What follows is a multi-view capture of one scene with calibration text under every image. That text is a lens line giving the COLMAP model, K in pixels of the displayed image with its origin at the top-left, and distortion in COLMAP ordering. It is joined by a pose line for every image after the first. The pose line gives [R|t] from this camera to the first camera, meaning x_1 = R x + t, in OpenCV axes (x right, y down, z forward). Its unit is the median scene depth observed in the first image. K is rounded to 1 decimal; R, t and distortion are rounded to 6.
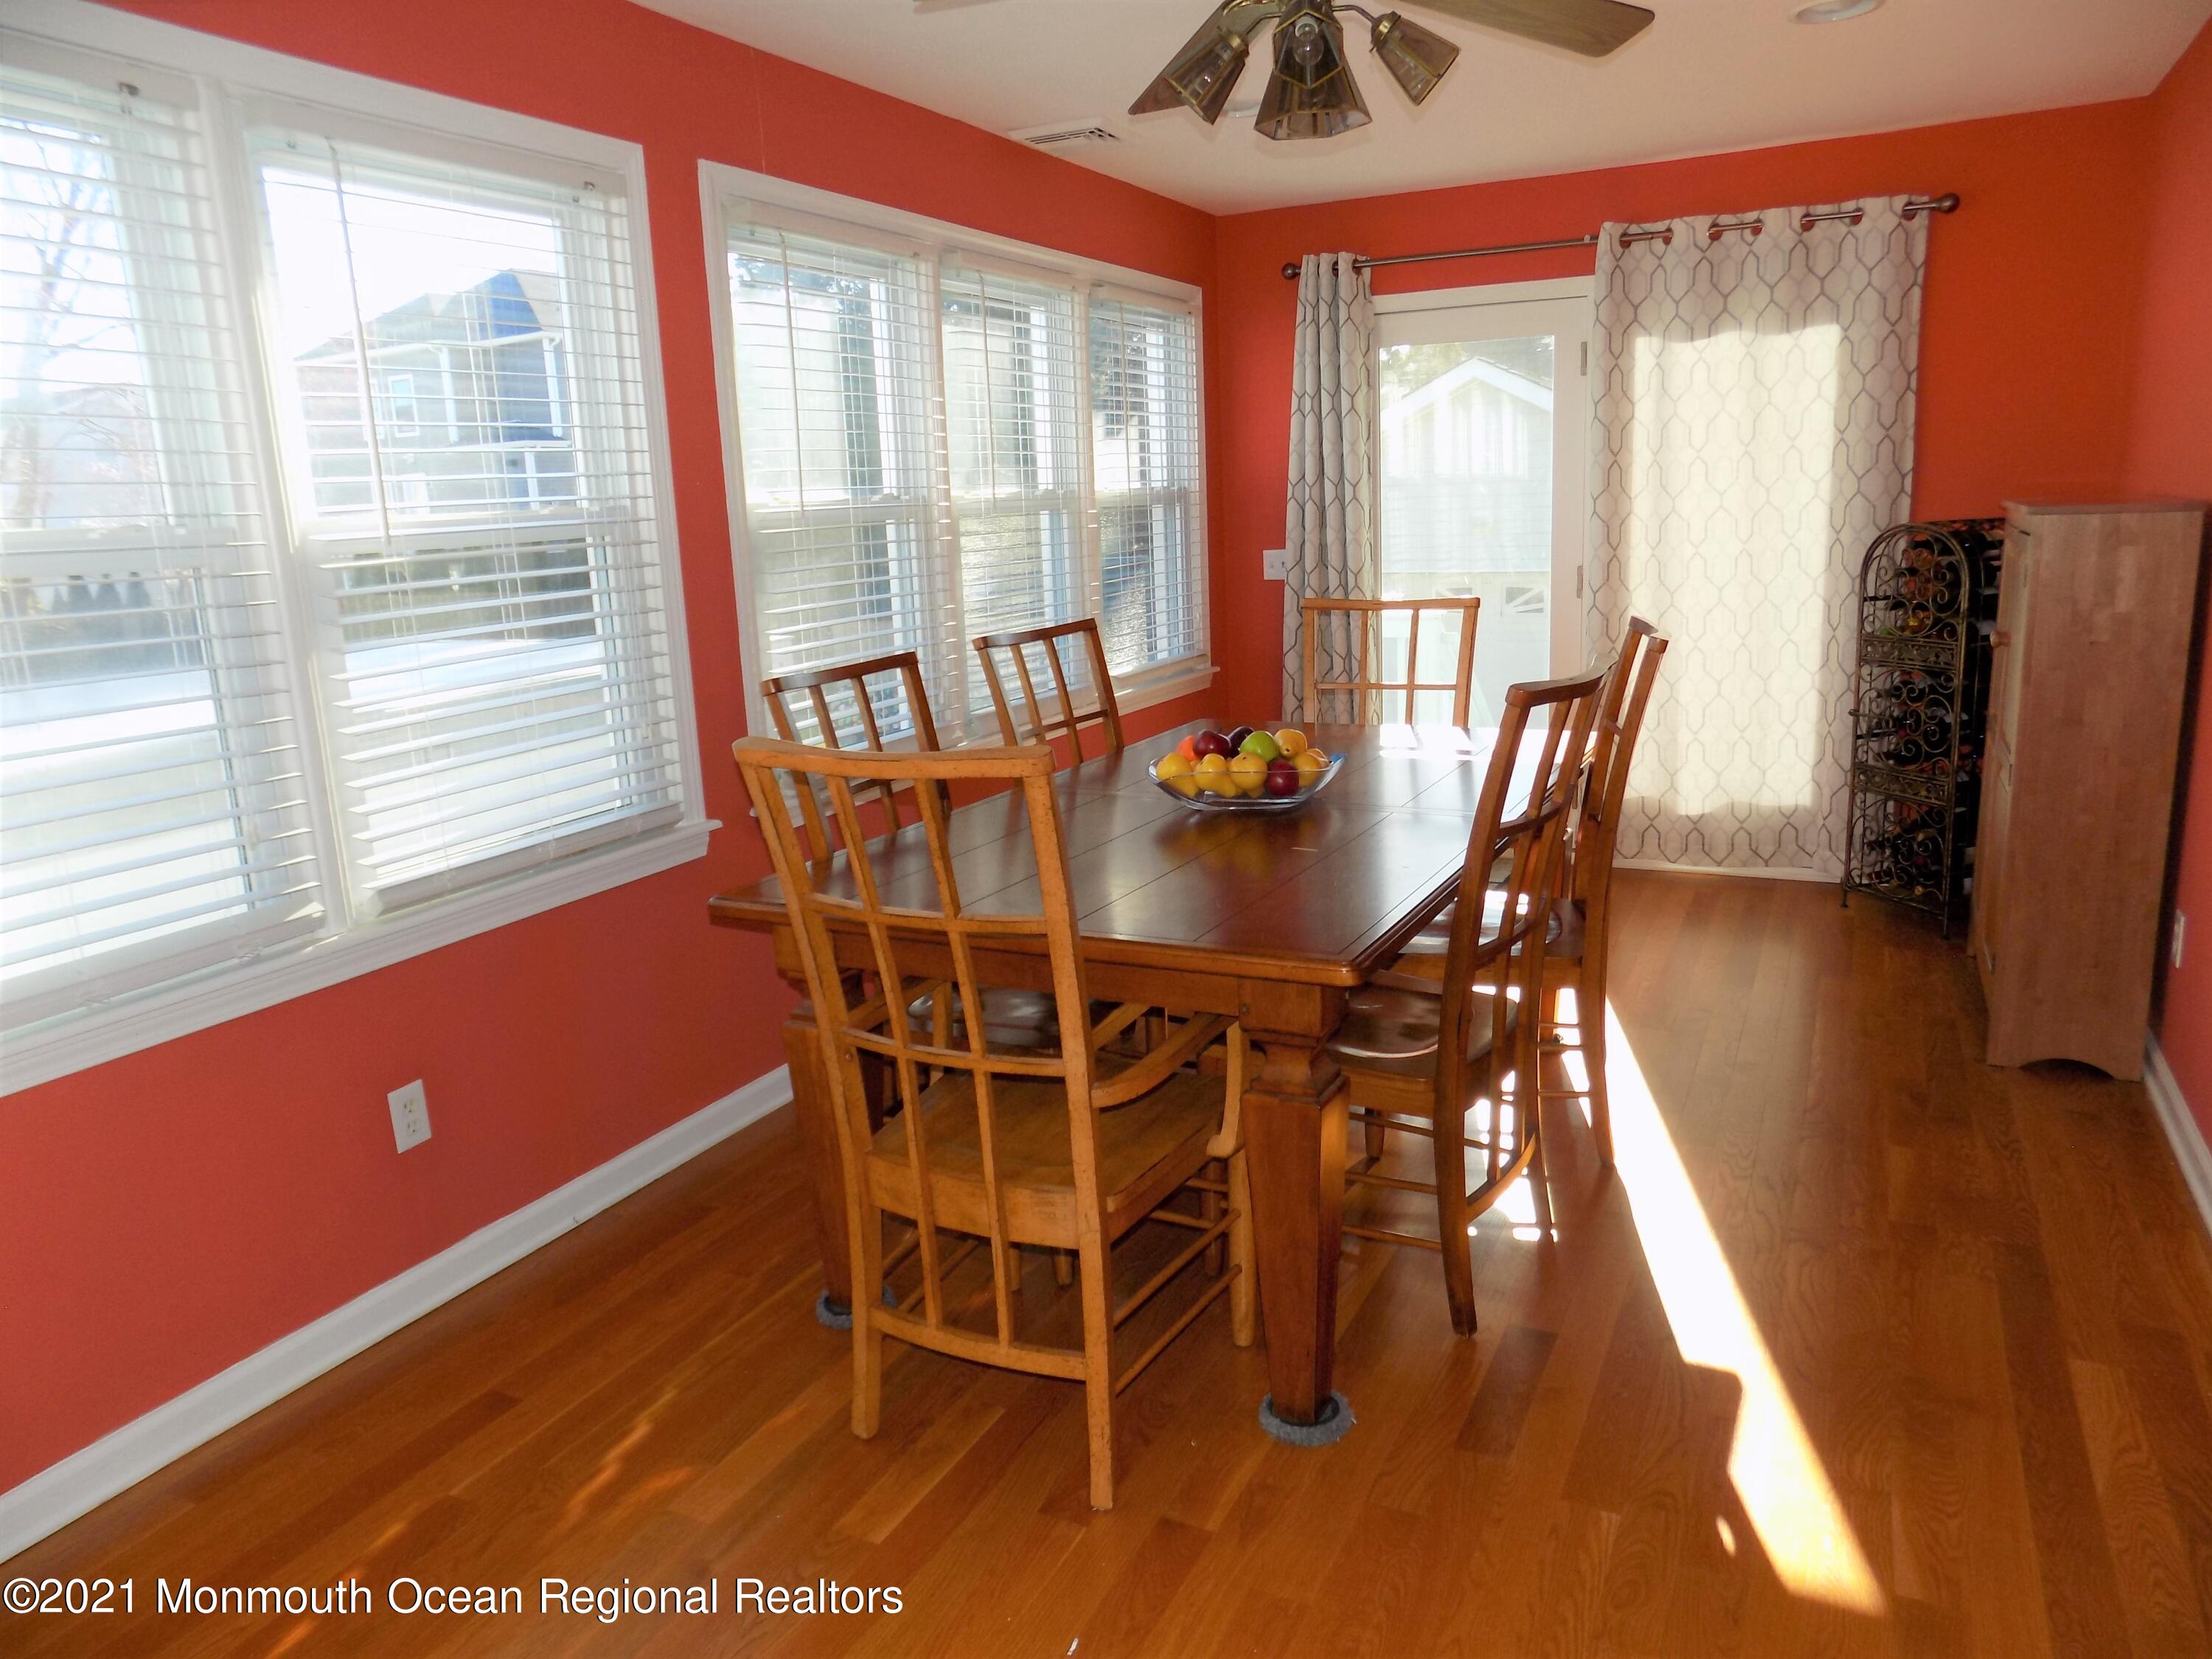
lens RADIAL K [[1517.8, 0, 1105.1], [0, 1517.8, 830.5], [0, 0, 1]] dist [-0.050915, 0.052207]
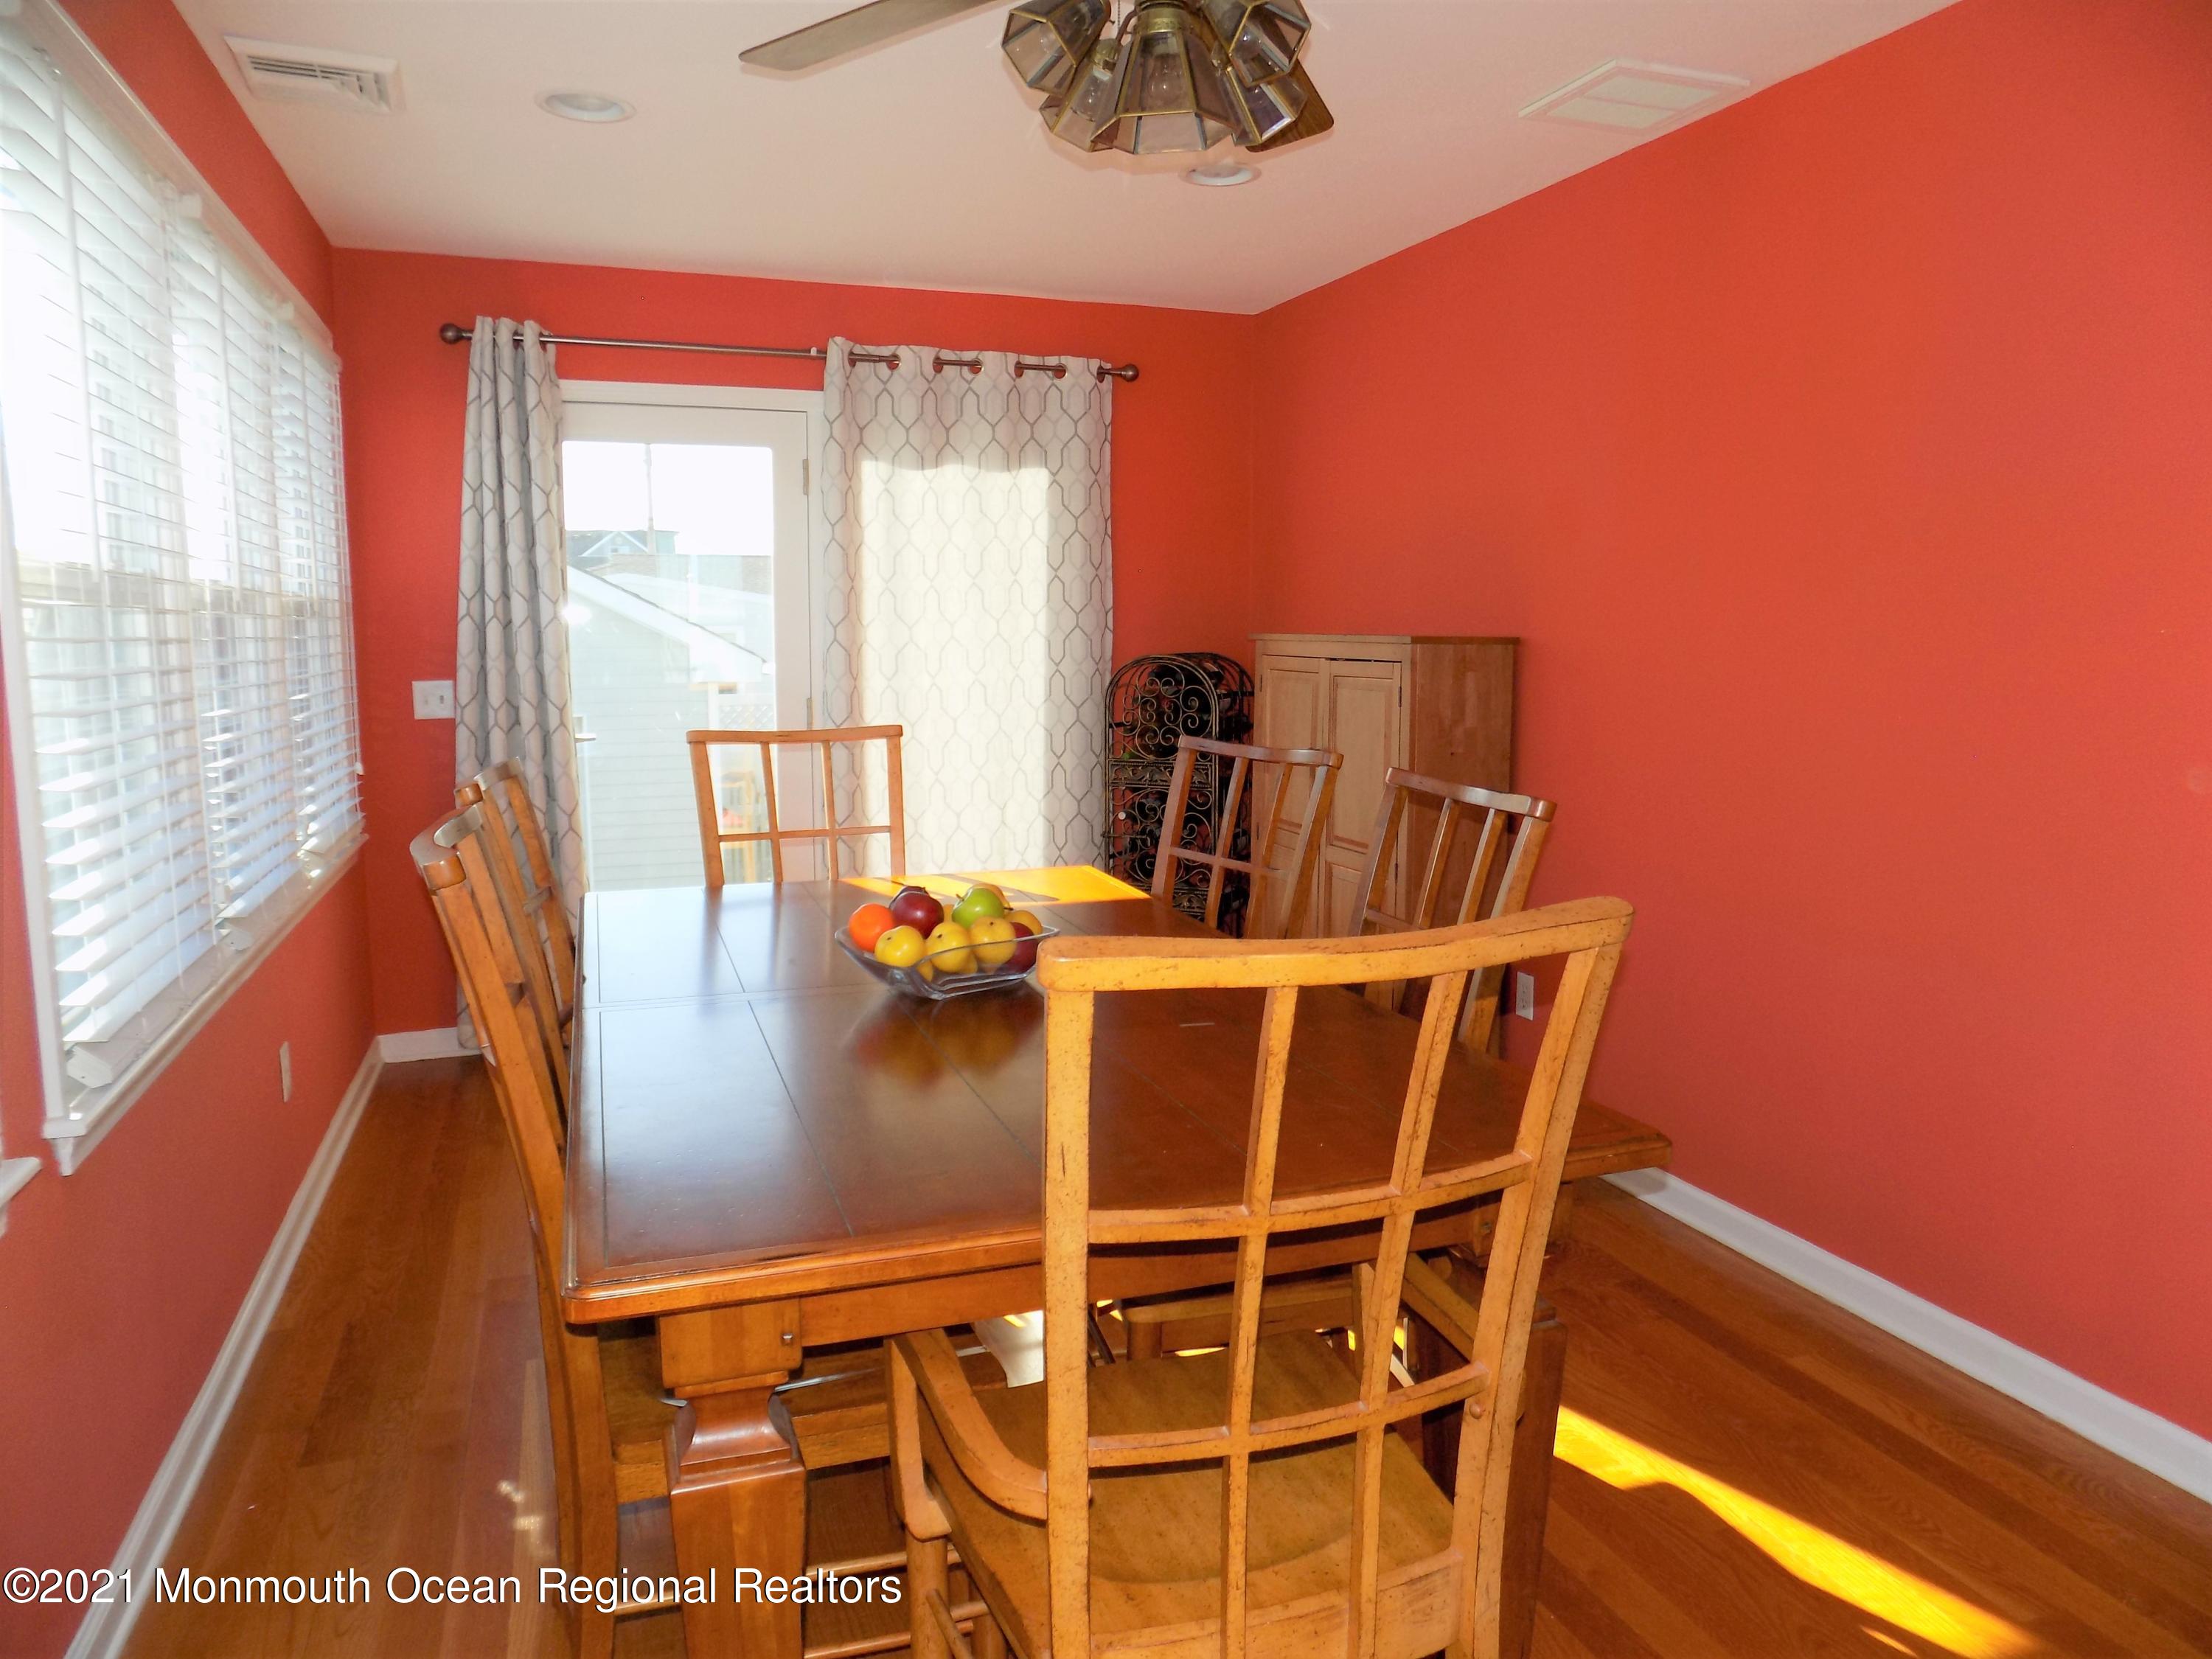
lens RADIAL K [[1517.8, 0, 1107.8], [0, 1517.8, 834.6], [0, 0, 1]] dist [-0.050915, 0.052207]
pose [[0.683383, -0.062537, 0.727376, -0.262155], [0.131677, 0.990543, -0.038550, -0.035810], [-0.718087, 0.122123, 0.685155, 0.266560]]
